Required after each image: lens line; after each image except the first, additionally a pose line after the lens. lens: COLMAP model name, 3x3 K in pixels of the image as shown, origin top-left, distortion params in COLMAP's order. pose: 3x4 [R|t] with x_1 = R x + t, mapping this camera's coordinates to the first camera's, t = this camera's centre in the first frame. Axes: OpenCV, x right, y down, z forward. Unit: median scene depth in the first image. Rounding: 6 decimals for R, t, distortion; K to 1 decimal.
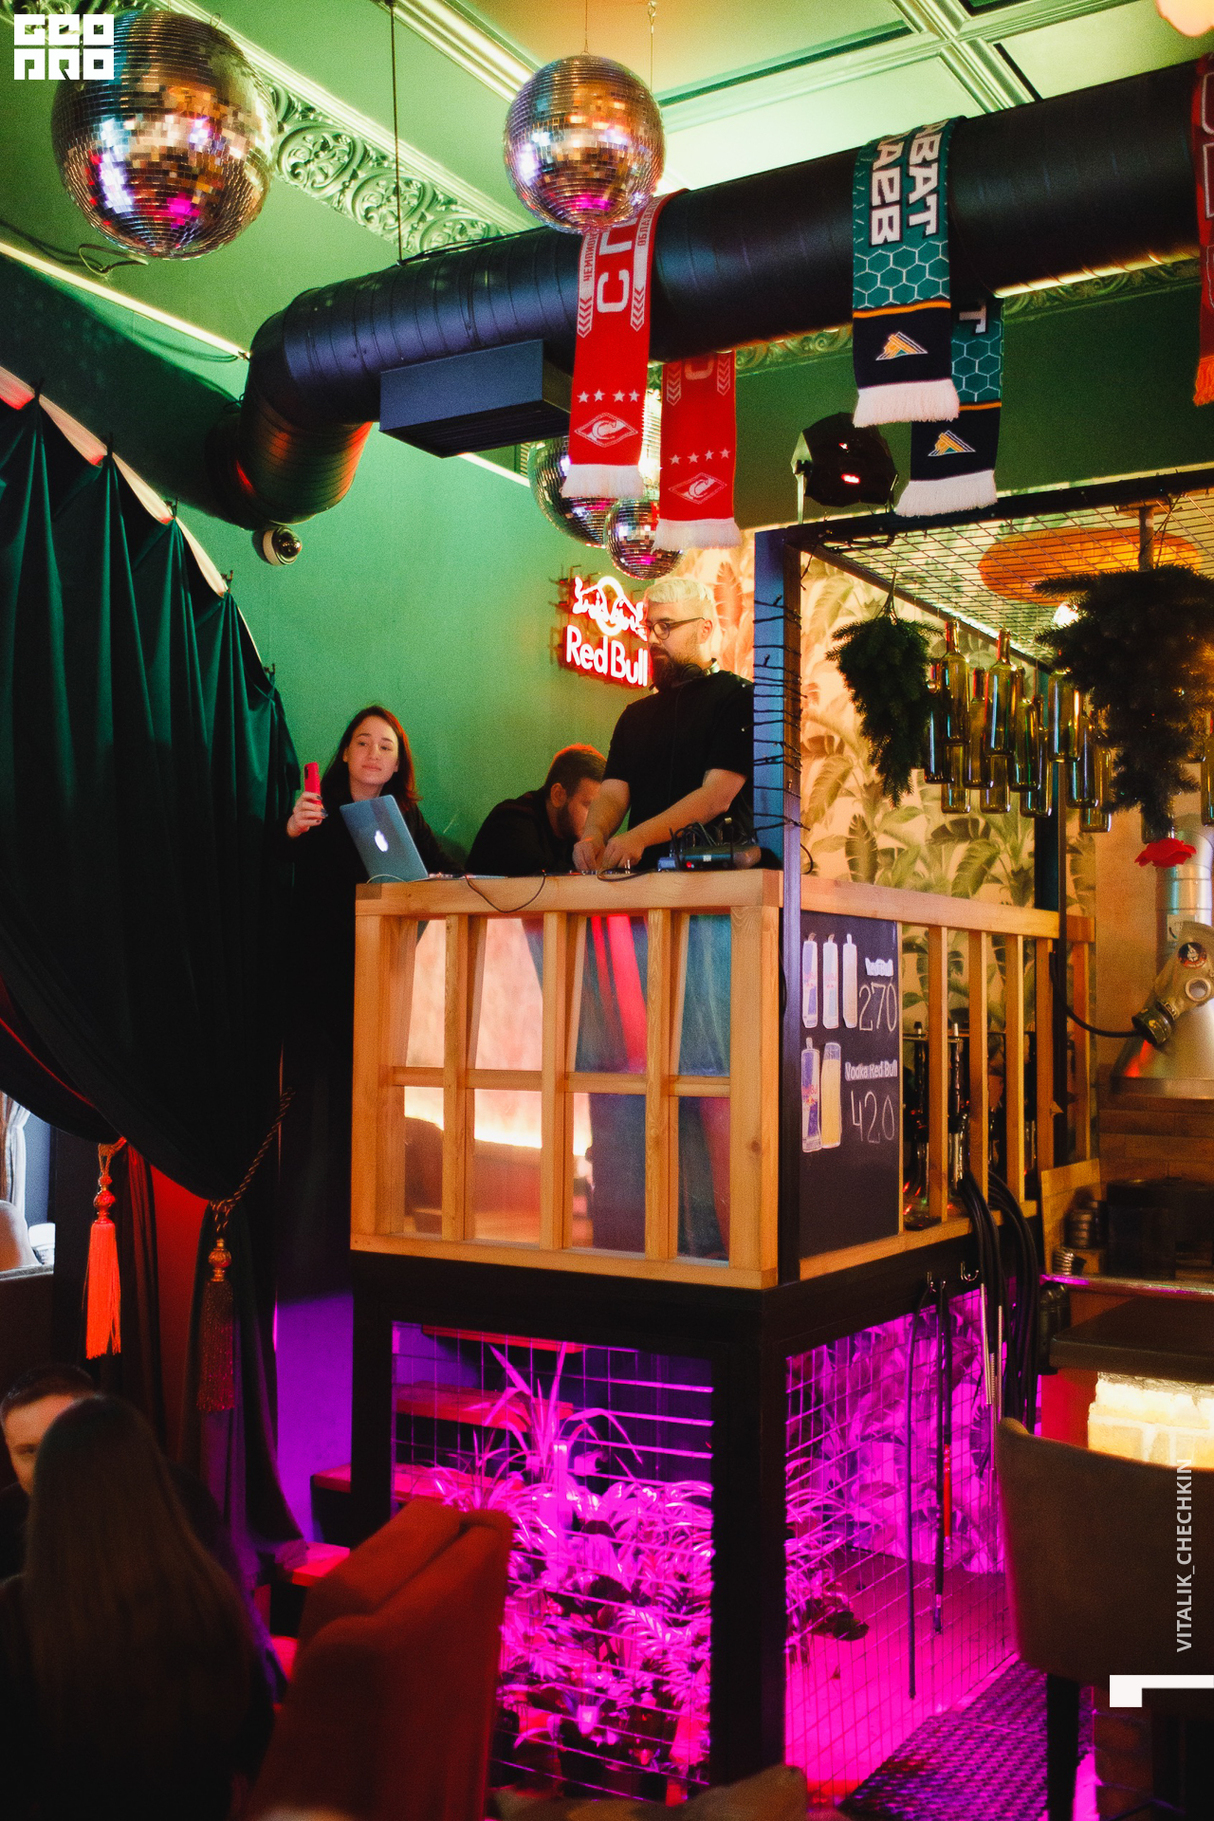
lens RADIAL K [[1852.1, 0, 564.4], [0, 1852.1, 911.6], [0, 0, 1]] dist [0.011717, -0.007260]
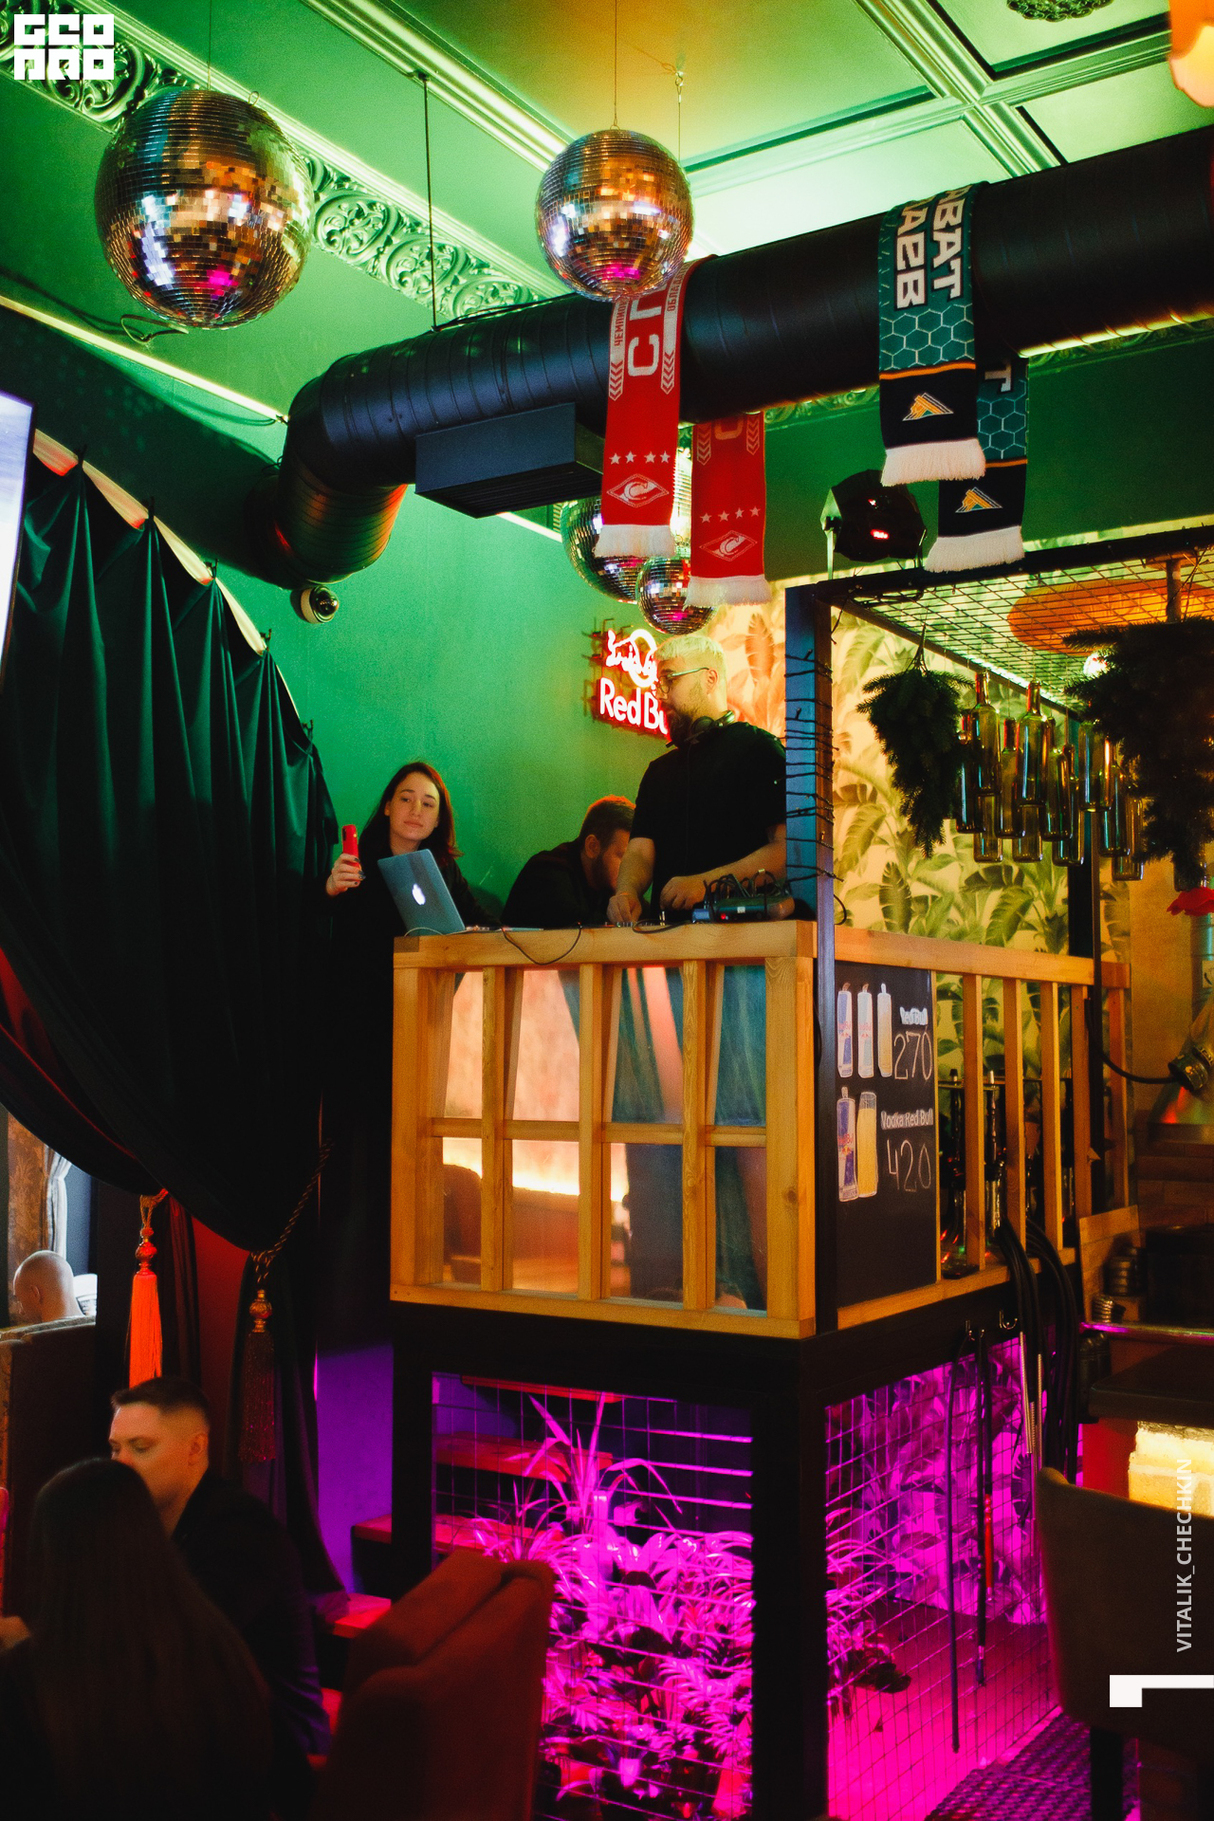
lens RADIAL K [[1852.1, 0, 564.4], [0, 1852.1, 911.6], [0, 0, 1]] dist [0.011717, -0.007260]
pose [[0.999796, -0.007601, -0.018735, -0.000353], [0.007145, 0.999679, -0.024302, -0.003751], [0.018914, 0.024163, 0.999529, -0.010401]]
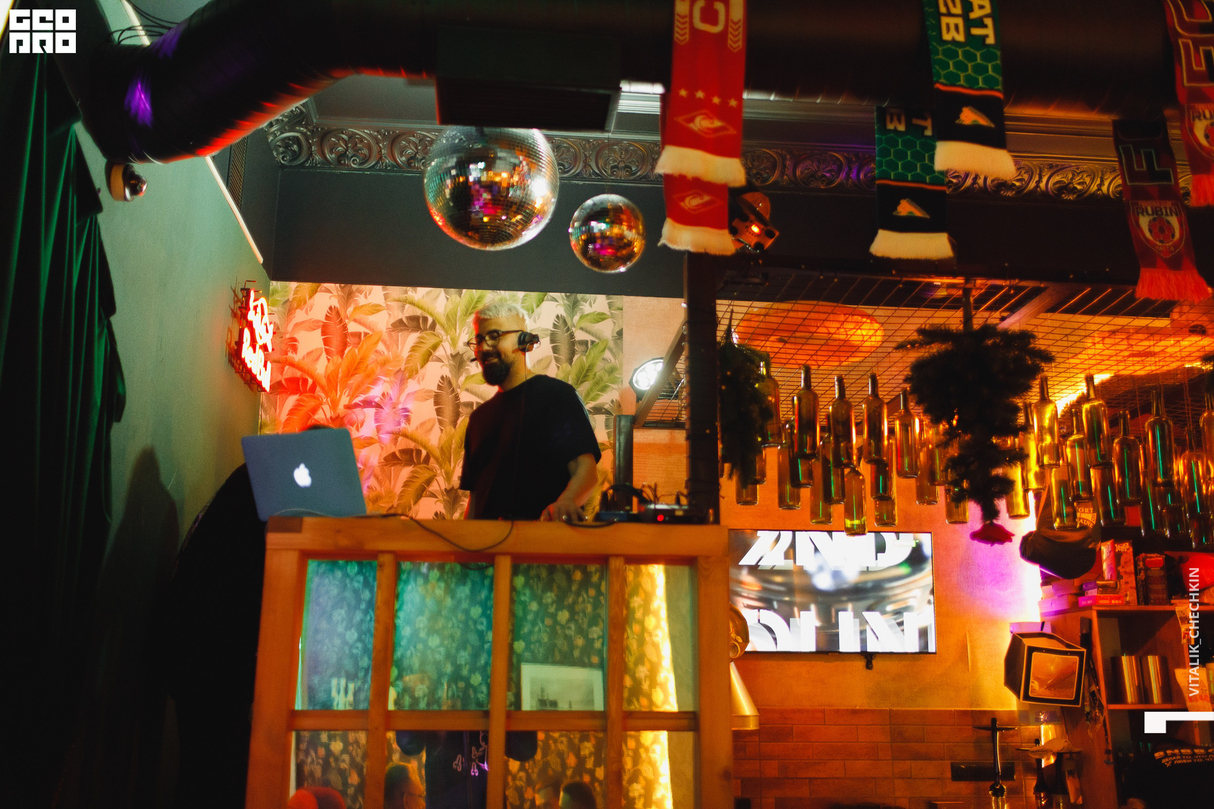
lens RADIAL K [[1155.9, 0, 607.0], [0, 1155.9, 404.5], [0, 0, 1]] dist [0.012600, 0.001375]
pose [[0.782516, 0.146218, 0.605219, -0.368143], [-0.030292, 0.979824, -0.197555, 0.044375], [-0.621894, 0.136257, 0.771157, 0.437057]]
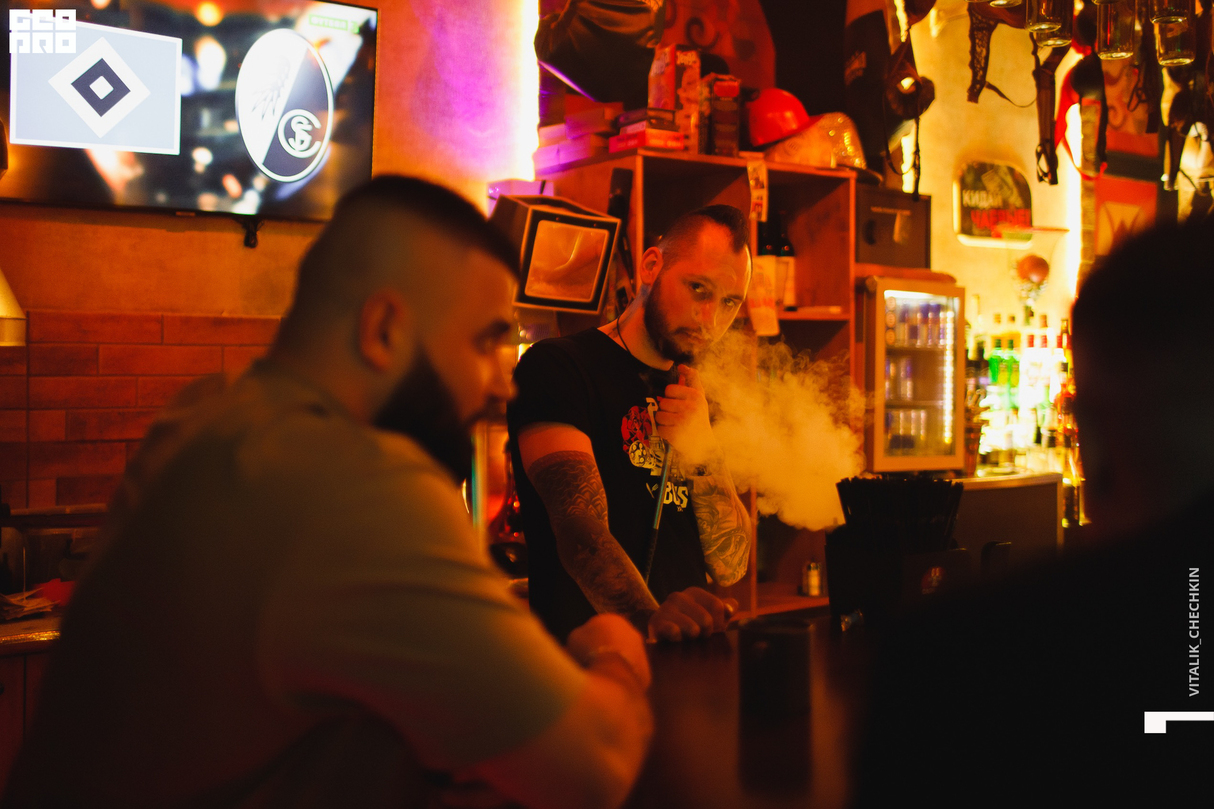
lens RADIAL K [[1231.1, 0, 552.9], [0, 1231.1, 350.6], [0, 0, 1]] dist [0.001389, 0.000816]
pose [[0.392913, -0.002253, 0.919573, 0.034577], [-0.051891, 0.998349, 0.024618, 0.100158], [-0.918110, -0.057390, 0.392148, 0.794761]]
